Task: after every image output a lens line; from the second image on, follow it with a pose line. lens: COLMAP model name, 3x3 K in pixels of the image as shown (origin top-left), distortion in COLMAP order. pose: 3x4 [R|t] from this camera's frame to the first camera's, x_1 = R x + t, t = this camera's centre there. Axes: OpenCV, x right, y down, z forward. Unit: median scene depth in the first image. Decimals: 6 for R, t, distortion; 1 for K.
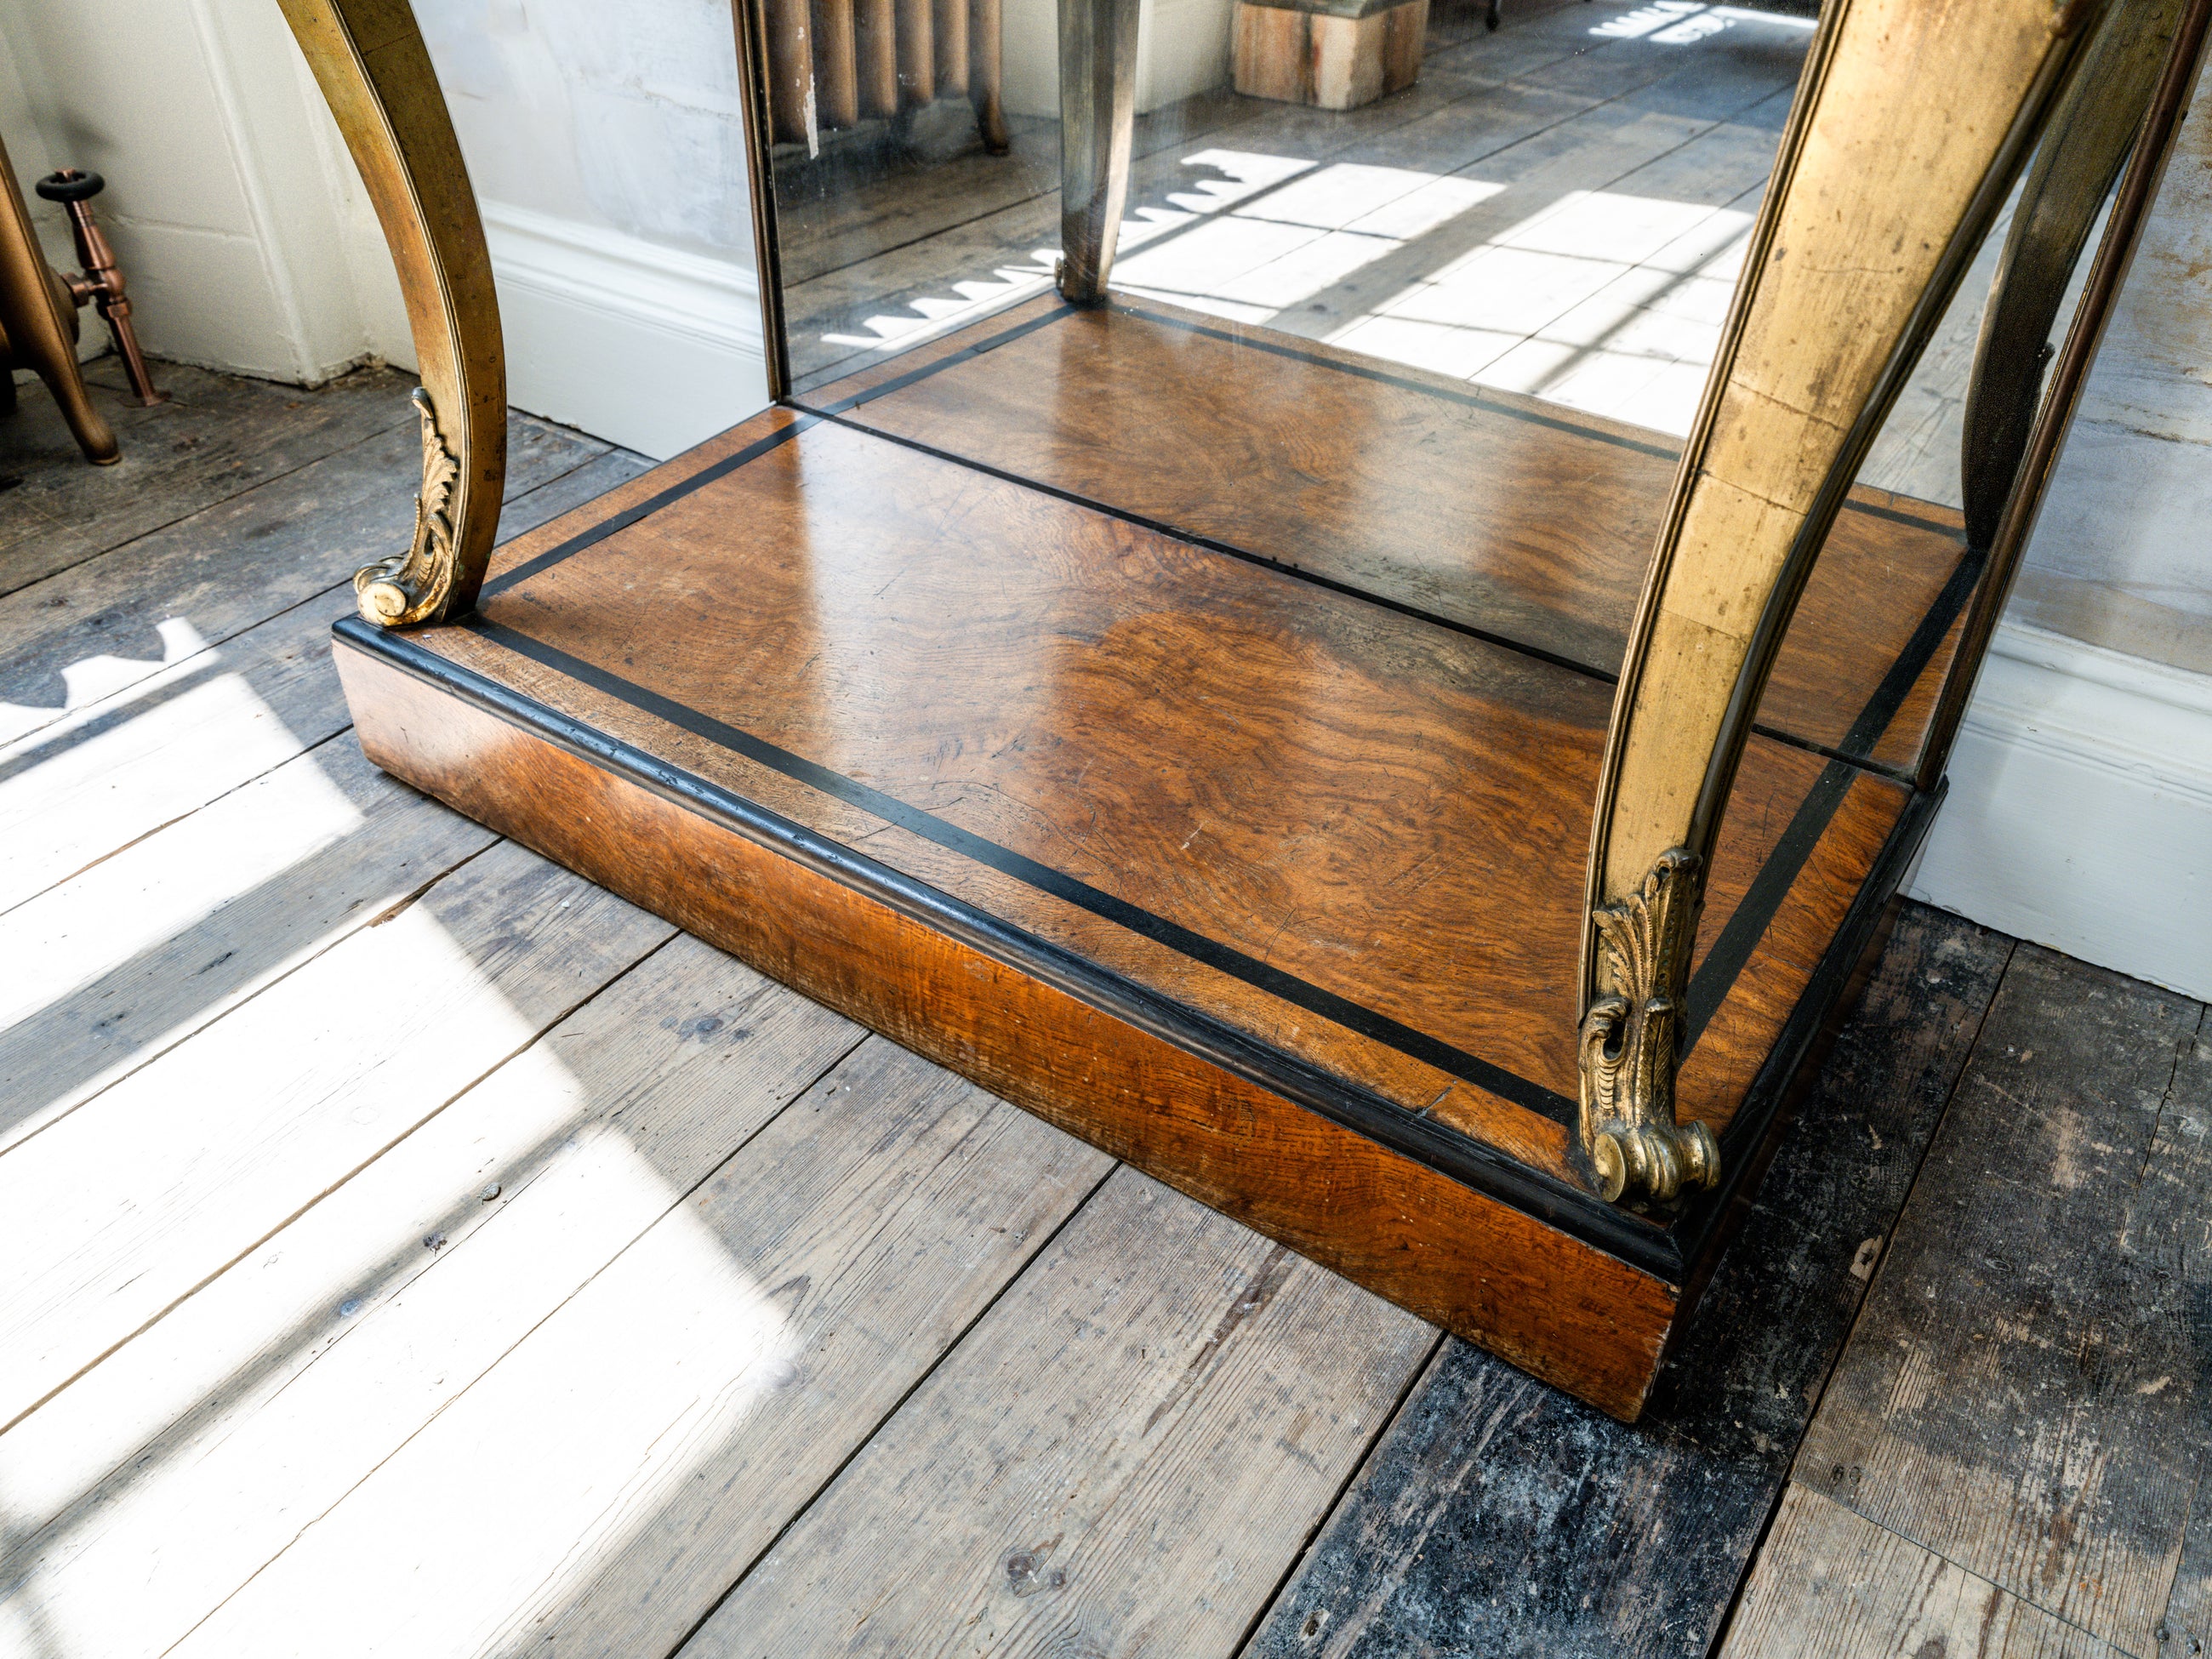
lens RADIAL K [[1776.8, 0, 1103.1], [0, 1776.8, 829.6], [0, 0, 1]] dist [-0.024801, 0.038224]
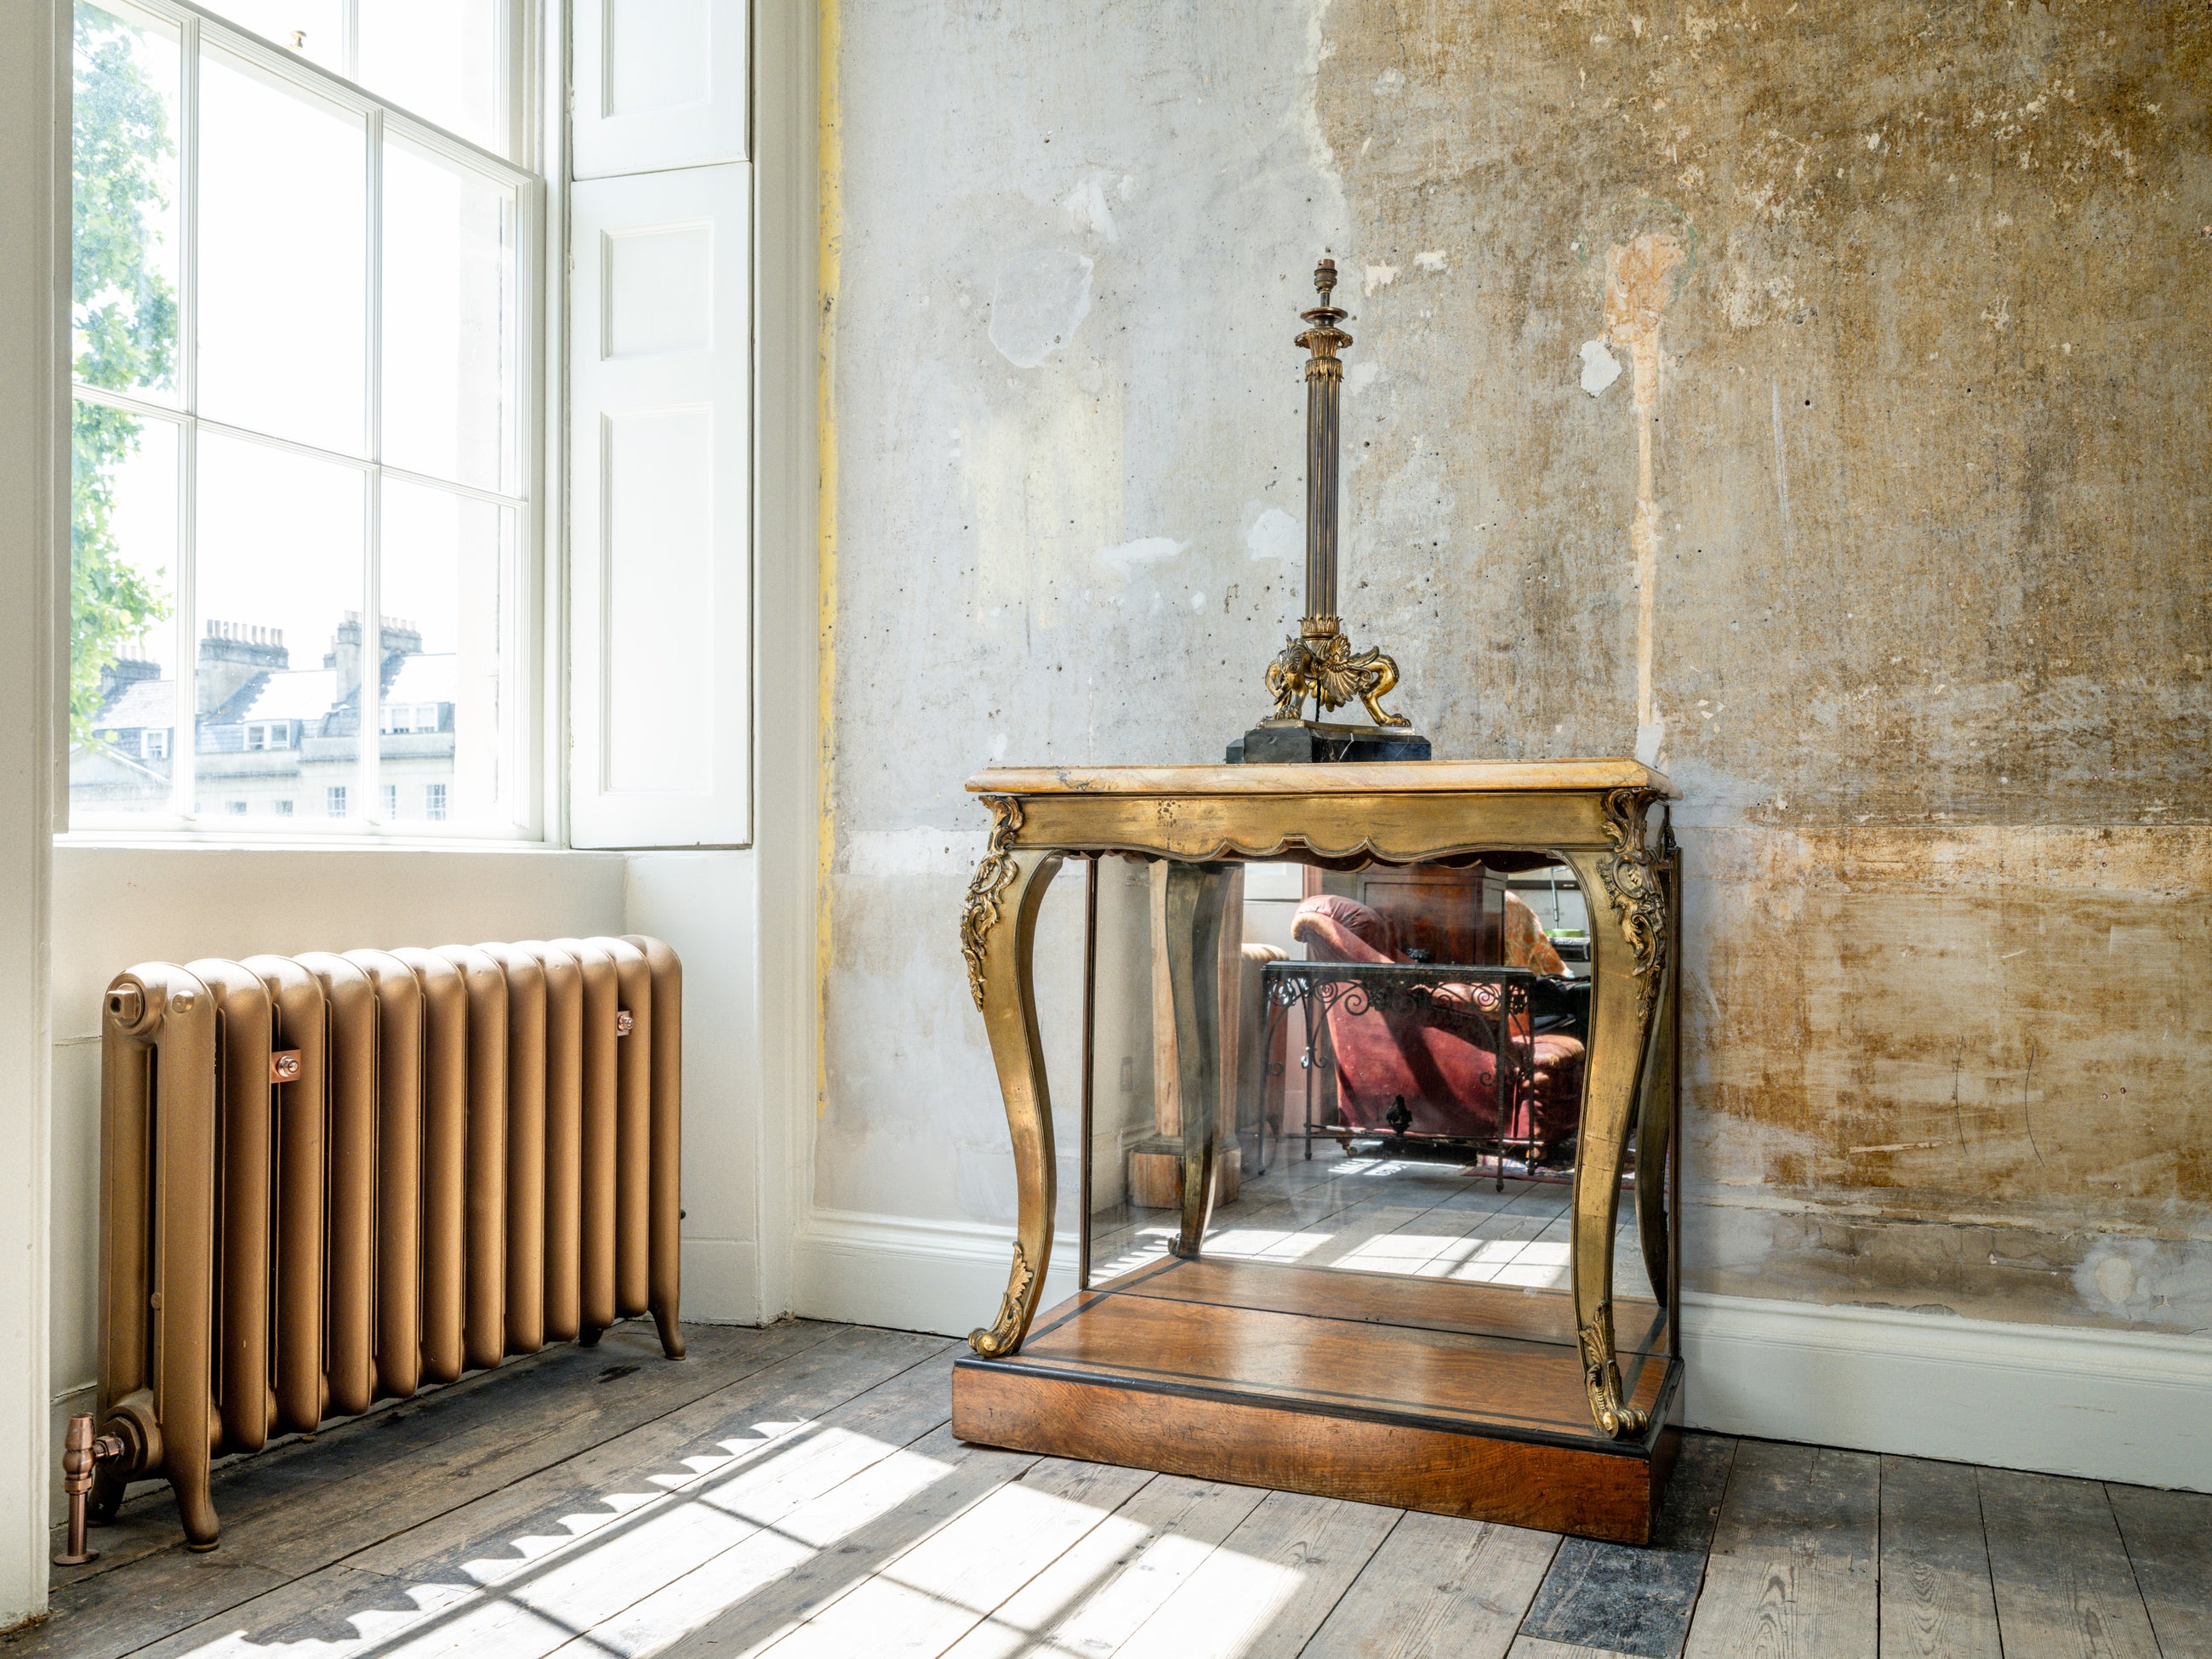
lens RADIAL K [[1776.8, 0, 1105.0], [0, 1776.8, 824.0], [0, 0, 1]] dist [-0.024801, 0.038224]
pose [[0.982144, 0.002862, 0.188107, -0.802443], [0.114833, 0.782882, -0.611481, 0.841108], [-0.149016, 0.622163, 0.768575, -1.256124]]
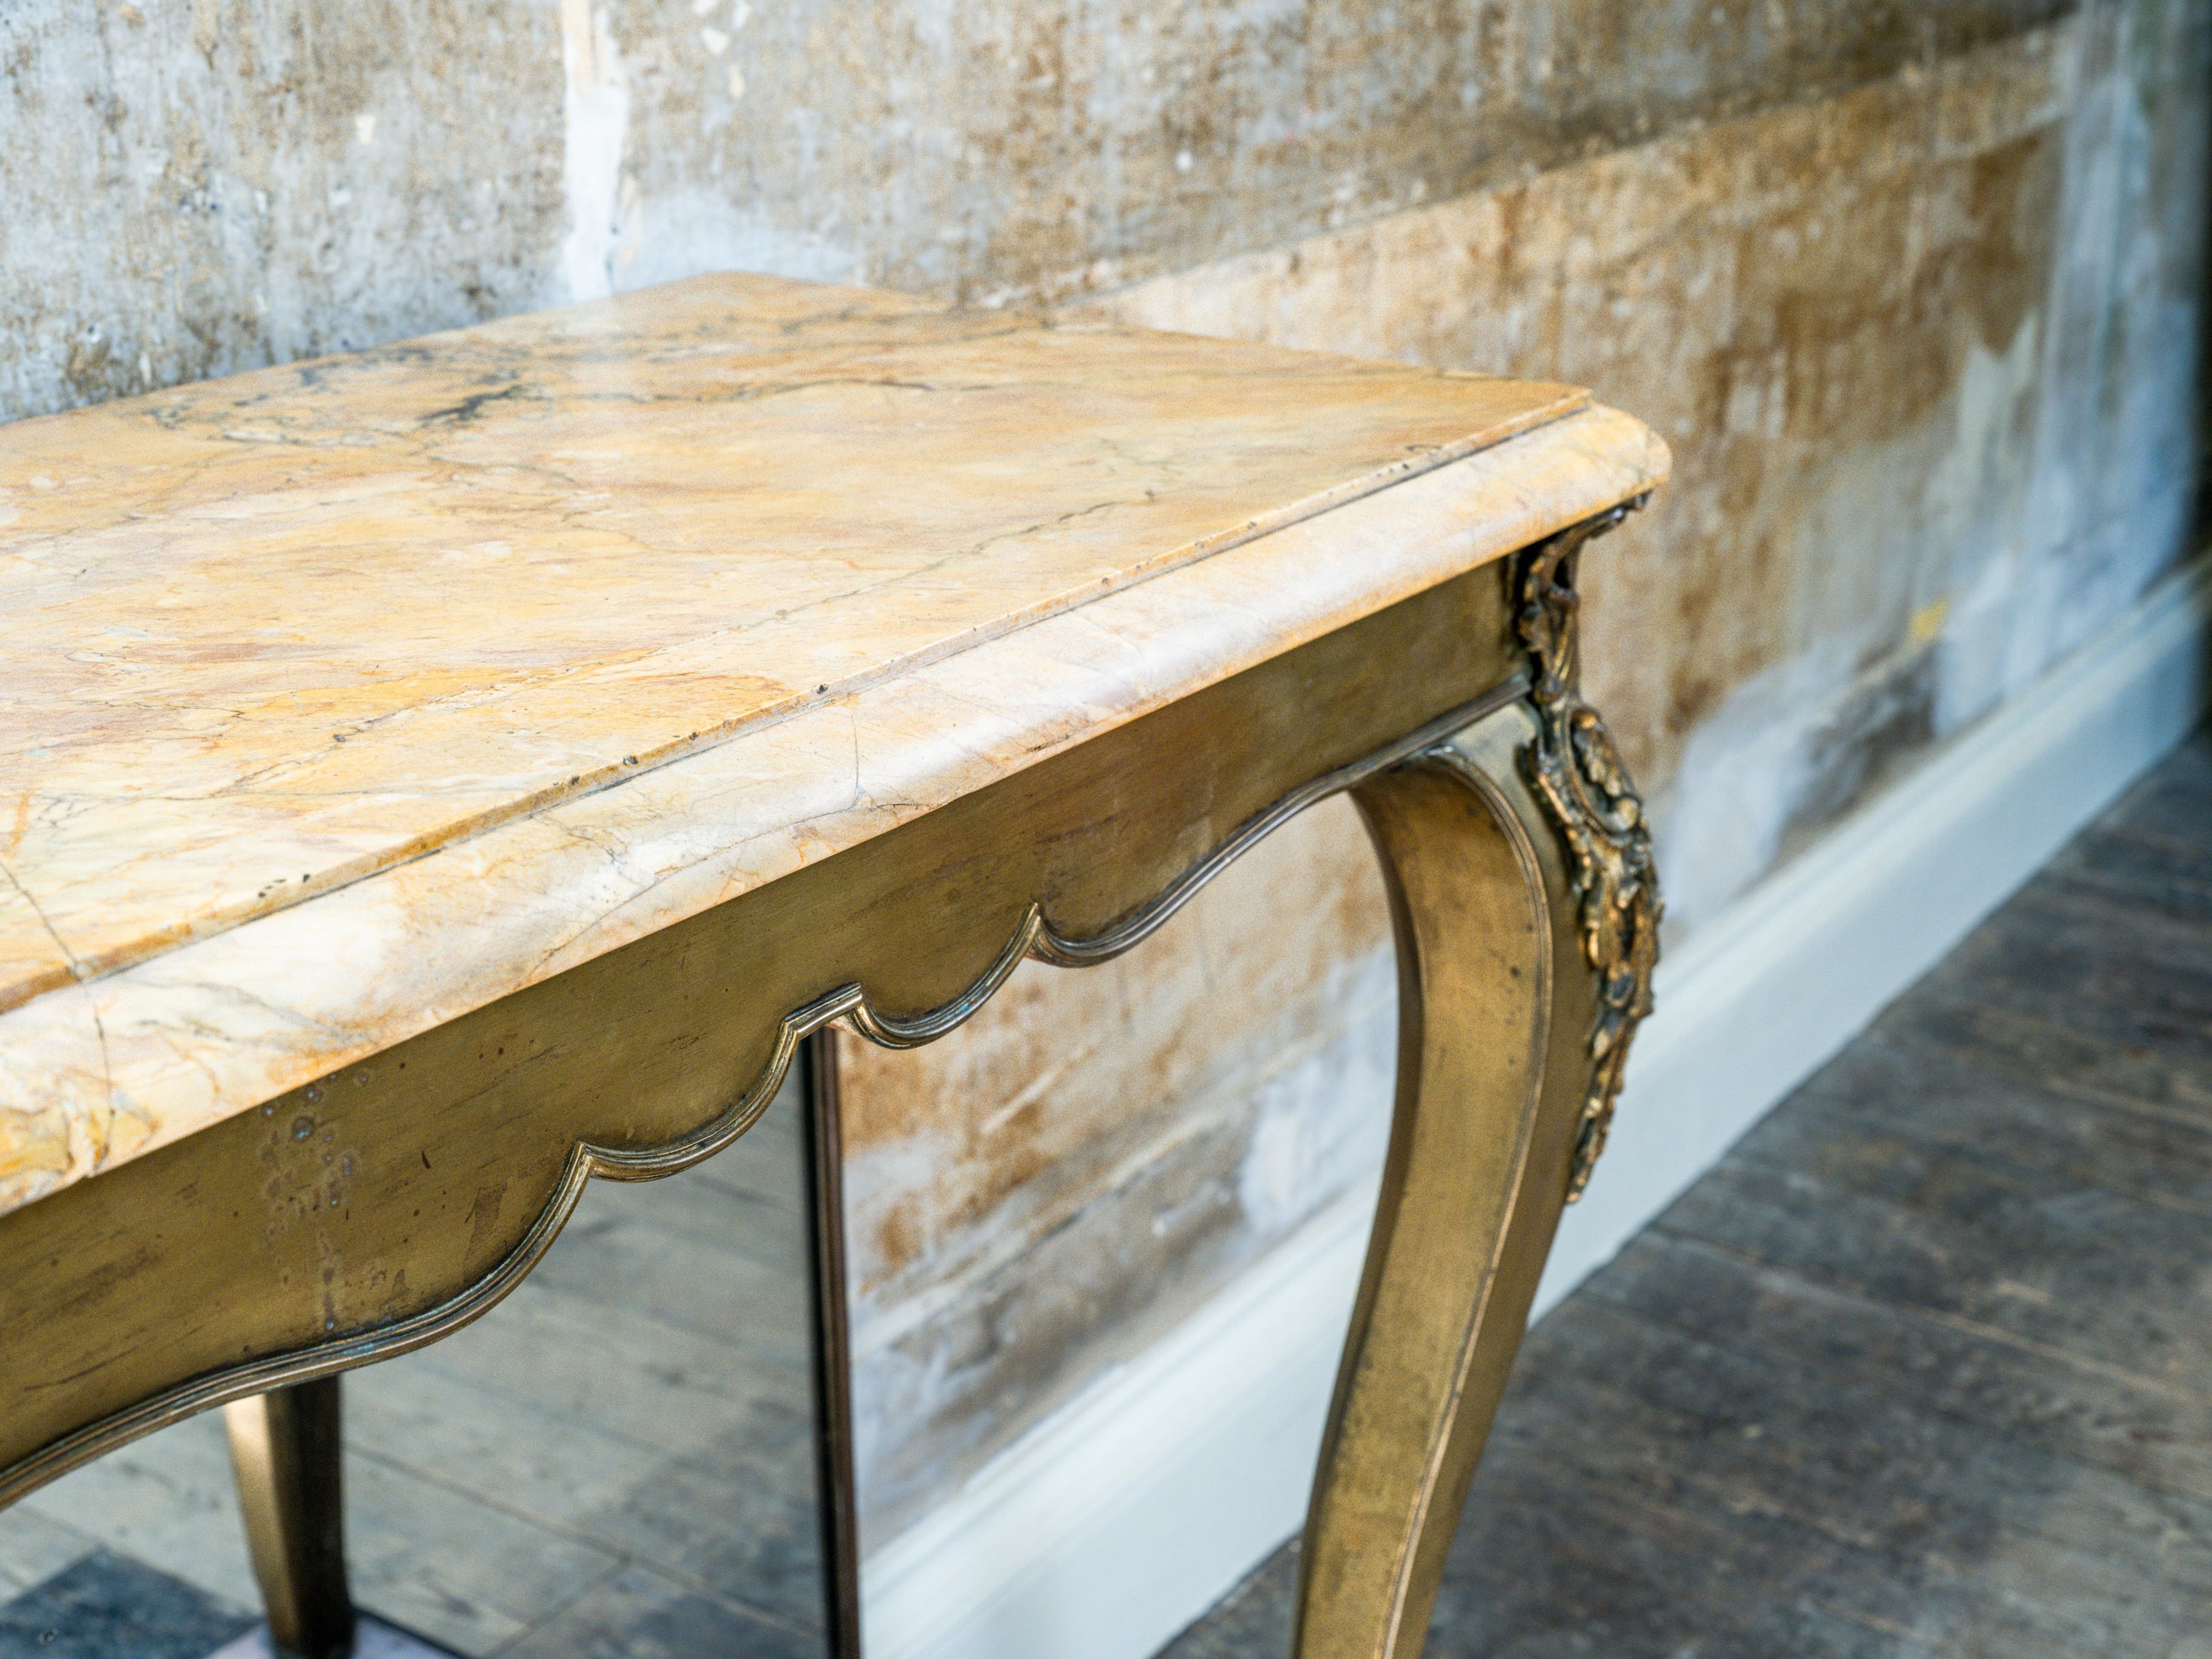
lens RADIAL K [[3134.5, 0, 1105.3], [0, 3134.5, 830.5], [0, 0, 1]] dist [-0.004059, 0.000000]
pose [[0.007344, -0.359329, 0.933182, -0.897397], [0.599992, 0.748143, 0.283357, -0.834922], [-0.799972, 0.557821, 0.221090, 0.286954]]
